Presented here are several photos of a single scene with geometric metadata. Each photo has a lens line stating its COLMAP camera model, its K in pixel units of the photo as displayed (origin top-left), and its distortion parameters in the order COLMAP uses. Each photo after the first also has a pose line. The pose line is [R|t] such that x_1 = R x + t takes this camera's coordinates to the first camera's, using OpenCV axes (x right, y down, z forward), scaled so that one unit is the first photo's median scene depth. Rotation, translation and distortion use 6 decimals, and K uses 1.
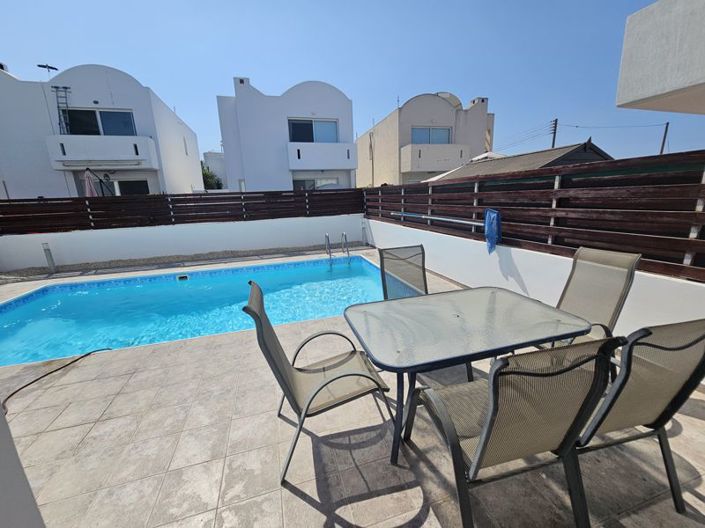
lens RADIAL K [[288.1, 0, 354.4], [0, 288.1, 262.2], [0, 0, 1]] dist [-0.008838, -0.000060]
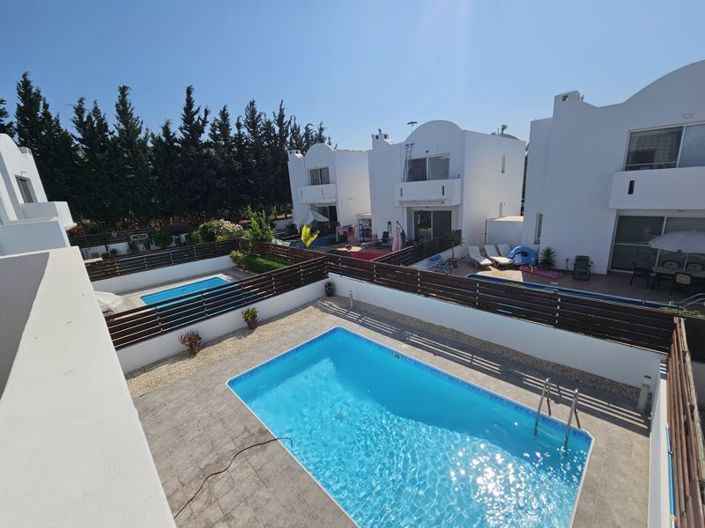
lens RADIAL K [[288.1, 0, 354.4], [0, 288.1, 262.2], [0, 0, 1]] dist [-0.008838, -0.000060]
pose [[0.470711, 0.227411, -0.852476, 0.136515], [-0.143587, 0.973075, 0.180298, -0.268933], [0.870525, 0.037536, 0.490690, 0.115505]]
